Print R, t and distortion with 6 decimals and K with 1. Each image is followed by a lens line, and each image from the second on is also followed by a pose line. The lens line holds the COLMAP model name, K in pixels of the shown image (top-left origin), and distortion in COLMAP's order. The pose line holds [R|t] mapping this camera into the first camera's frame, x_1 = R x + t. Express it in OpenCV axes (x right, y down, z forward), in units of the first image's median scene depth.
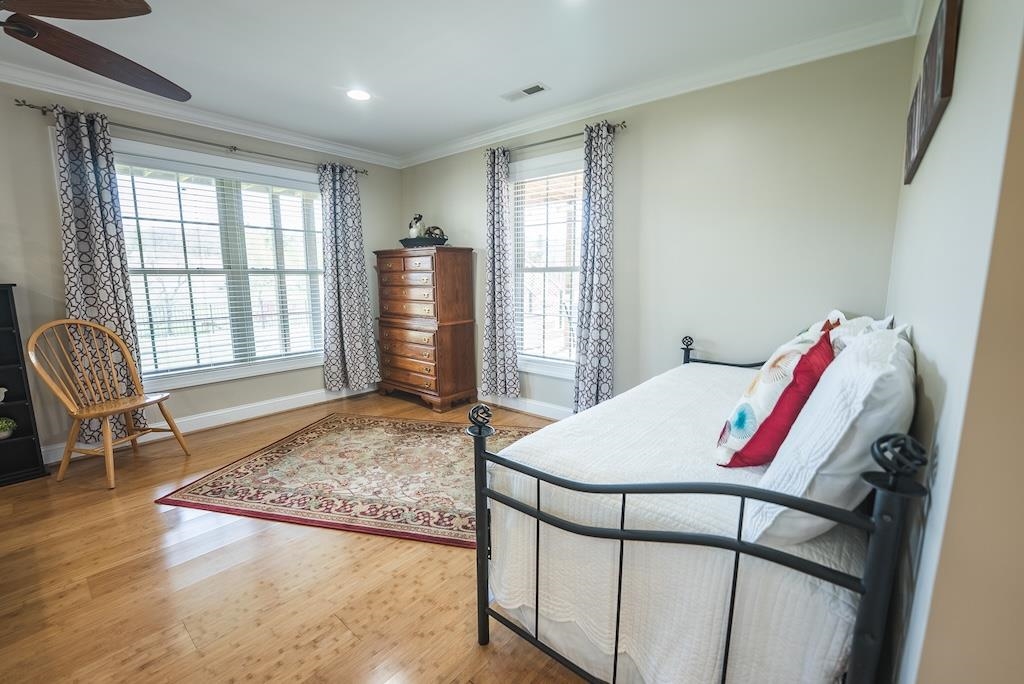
lens RADIAL K [[416.6, 0, 513.3], [0, 416.6, 343.9], [0, 0, 1]] dist [-0.032382, 0.004355]
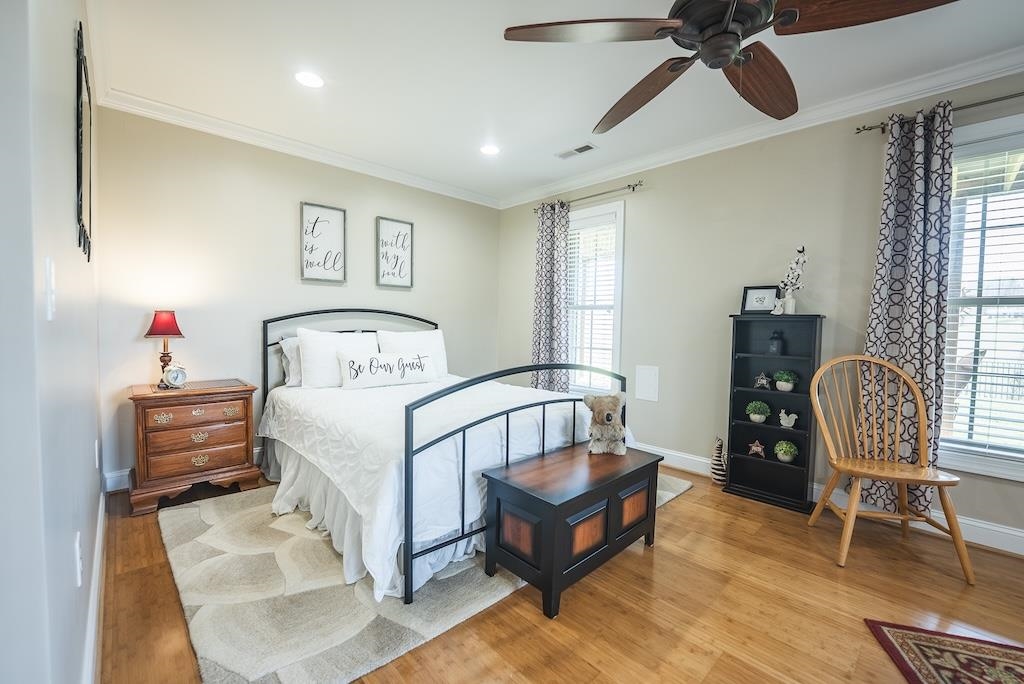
lens RADIAL K [[416.6, 0, 513.3], [0, 416.6, 343.9], [0, 0, 1]] dist [-0.032382, 0.004355]
pose [[-0.114991, 0.041976, -0.992479, -0.125136], [-0.171378, 0.983288, 0.061443, -0.009359], [0.978472, 0.177154, -0.105876, 0.324225]]
